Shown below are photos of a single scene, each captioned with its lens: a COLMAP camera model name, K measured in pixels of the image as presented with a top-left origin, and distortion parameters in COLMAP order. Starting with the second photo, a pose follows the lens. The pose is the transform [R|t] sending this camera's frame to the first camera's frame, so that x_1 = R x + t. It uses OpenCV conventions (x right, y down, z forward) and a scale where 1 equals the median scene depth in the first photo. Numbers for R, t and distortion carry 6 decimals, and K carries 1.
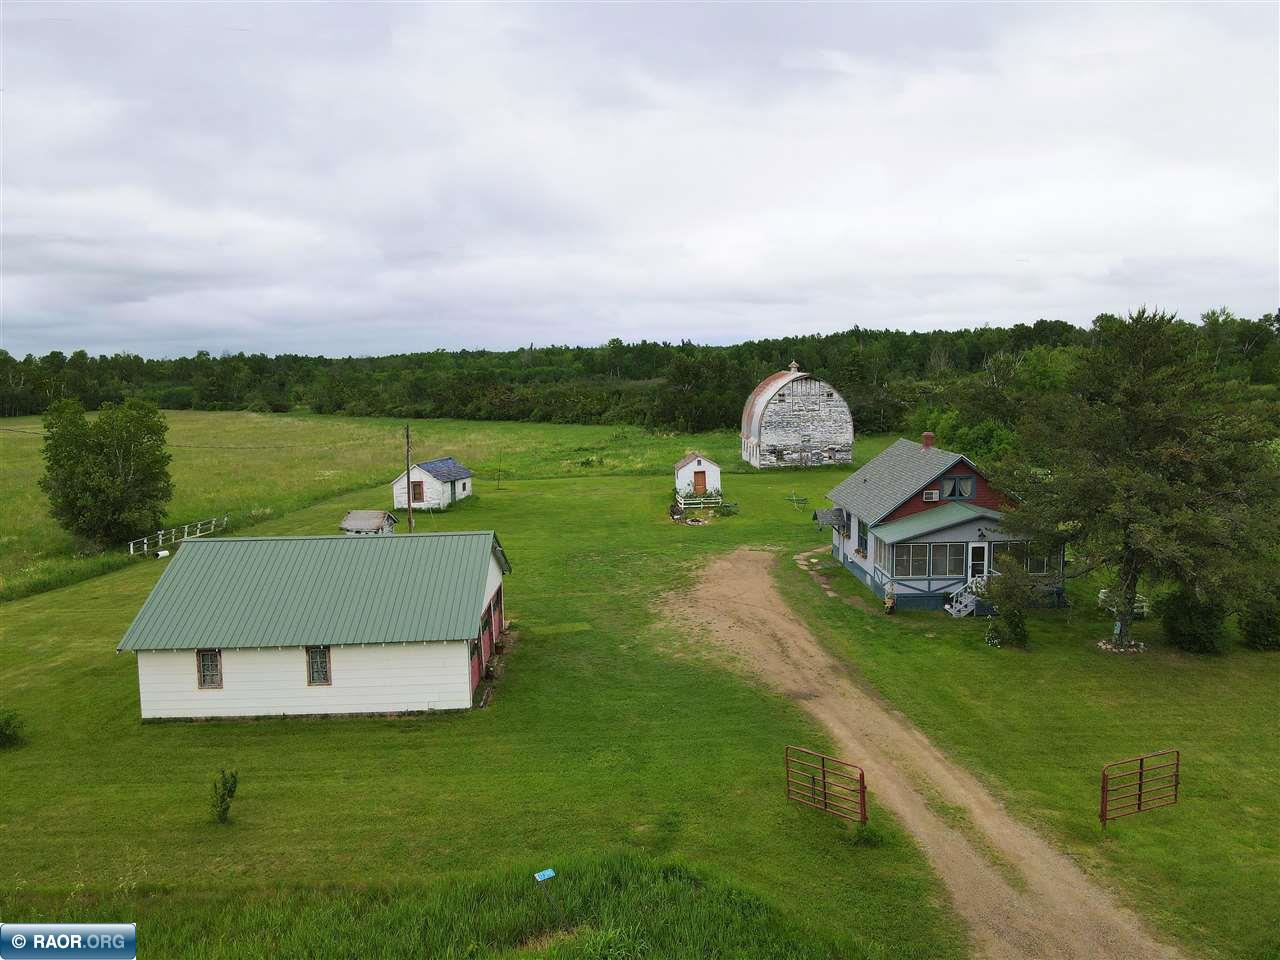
lens RADIAL K [[951.7, 0, 640.0], [0, 951.7, 480.0], [0, 0, 1]] dist [0.009653, 0.006007]
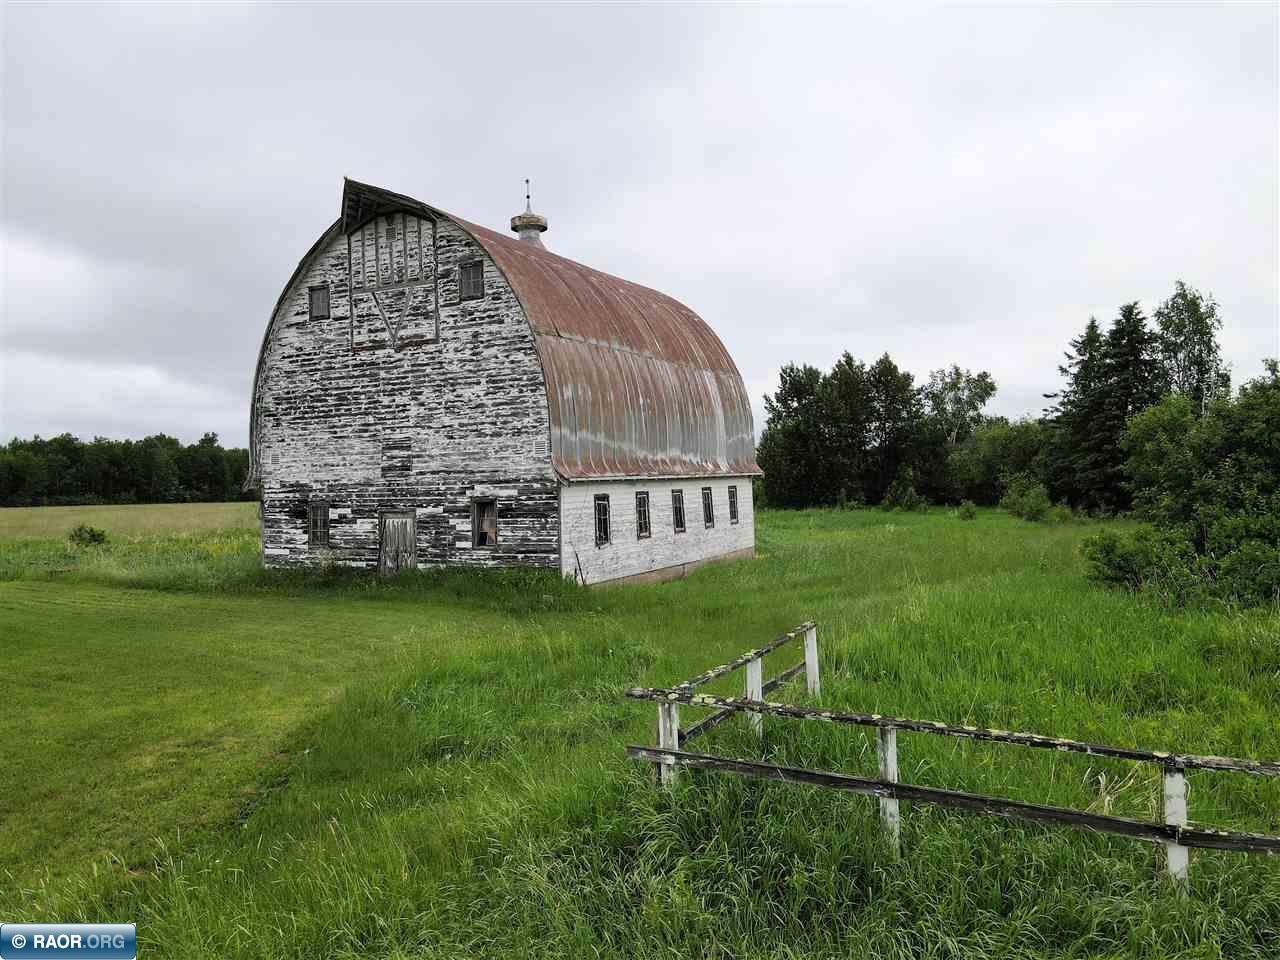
lens RADIAL K [[951.7, 0, 640.0], [0, 951.7, 480.0], [0, 0, 1]] dist [0.009653, 0.006007]
pose [[0.875923, -0.002703, -0.482442, 0.350218], [-0.054496, 0.993030, -0.104506, -0.015928], [0.479362, 0.117830, 0.869671, 0.823183]]
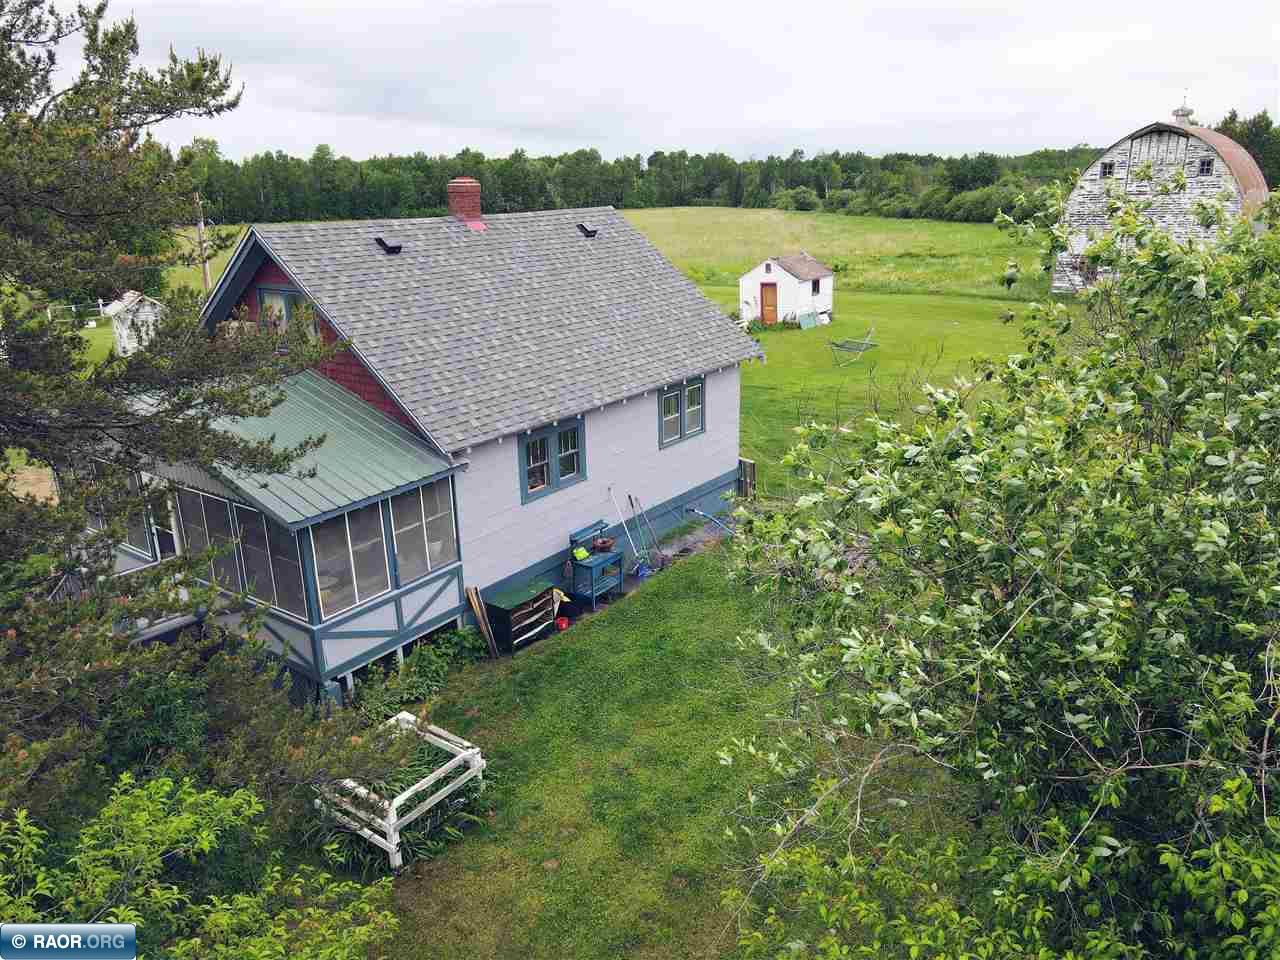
lens RADIAL K [[941.3, 0, 640.0], [0, 941.3, 480.0], [0, 0, 1]] dist [0.019224, 0.001130]
pose [[0.778865, 0.191400, -0.597273, 0.305445], [-0.071637, 0.973214, 0.218456, -0.009771], [0.623087, -0.127361, 0.771713, 0.366130]]
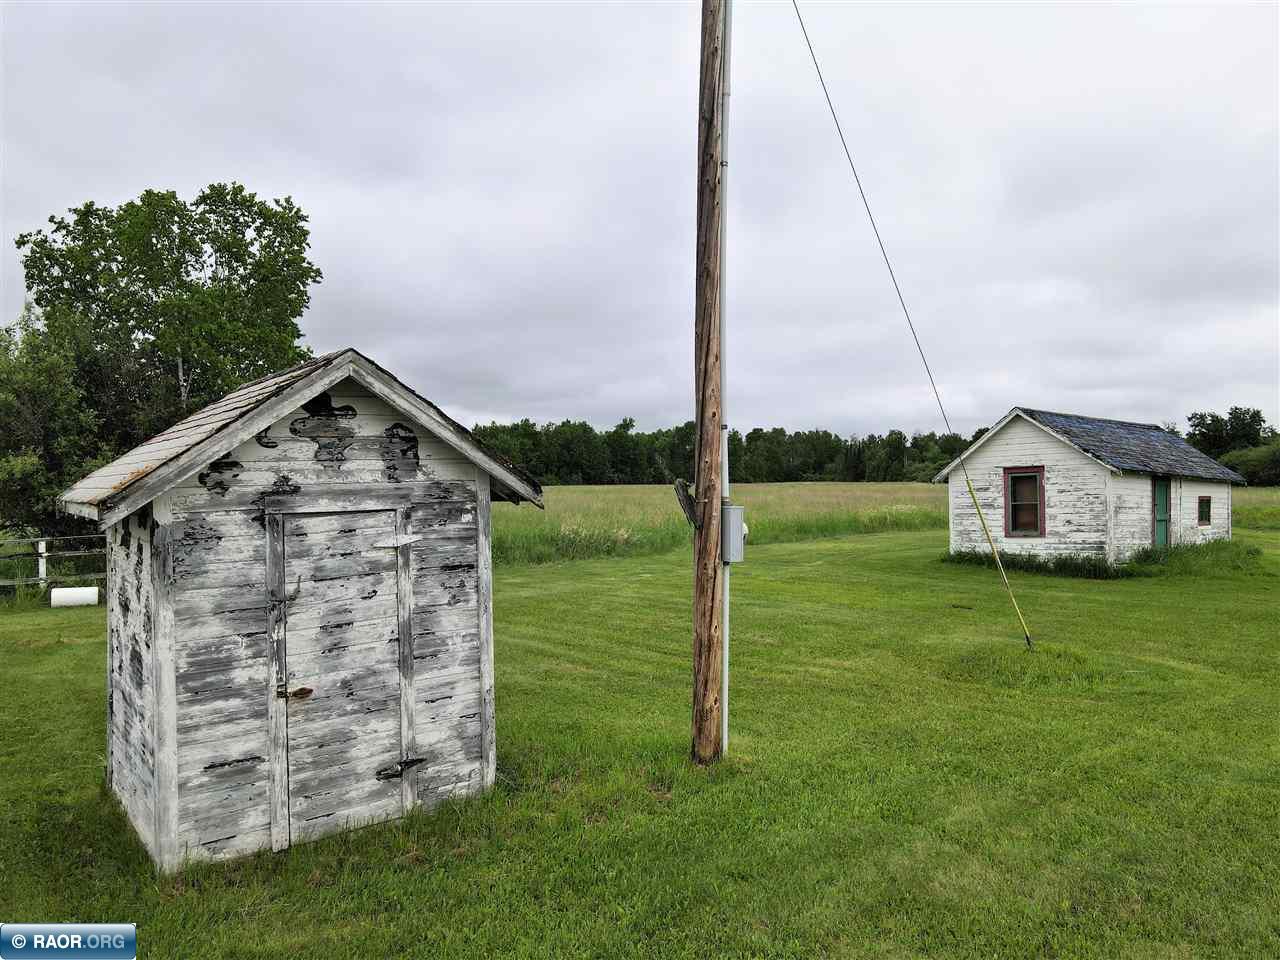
lens RADIAL K [[941.3, 0, 640.0], [0, 941.3, 480.0], [0, 0, 1]] dist [0.019224, 0.001130]
pose [[0.751330, 0.011844, -0.659821, -0.098396], [-0.081374, 0.993871, -0.074818, 0.029131], [0.654891, 0.109905, 0.747689, 0.534698]]
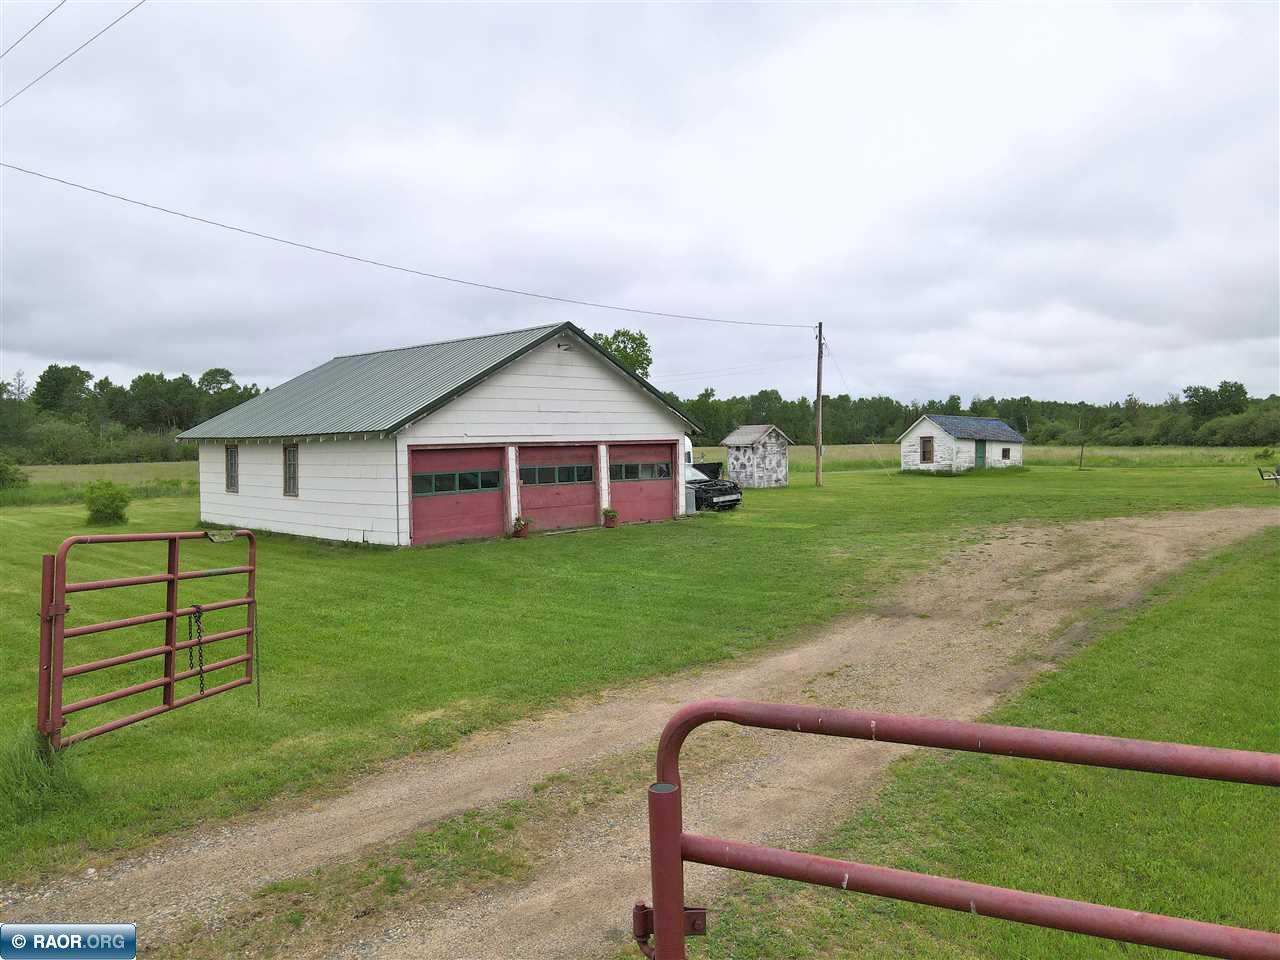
lens RADIAL K [[951.7, 0, 640.0], [0, 951.7, 480.0], [0, 0, 1]] dist [0.009653, 0.006007]
pose [[0.705995, 0.038382, -0.707176, 0.124303], [-0.084696, 0.995940, -0.030500, 0.063307], [0.703134, 0.081428, 0.706379, 0.206231]]
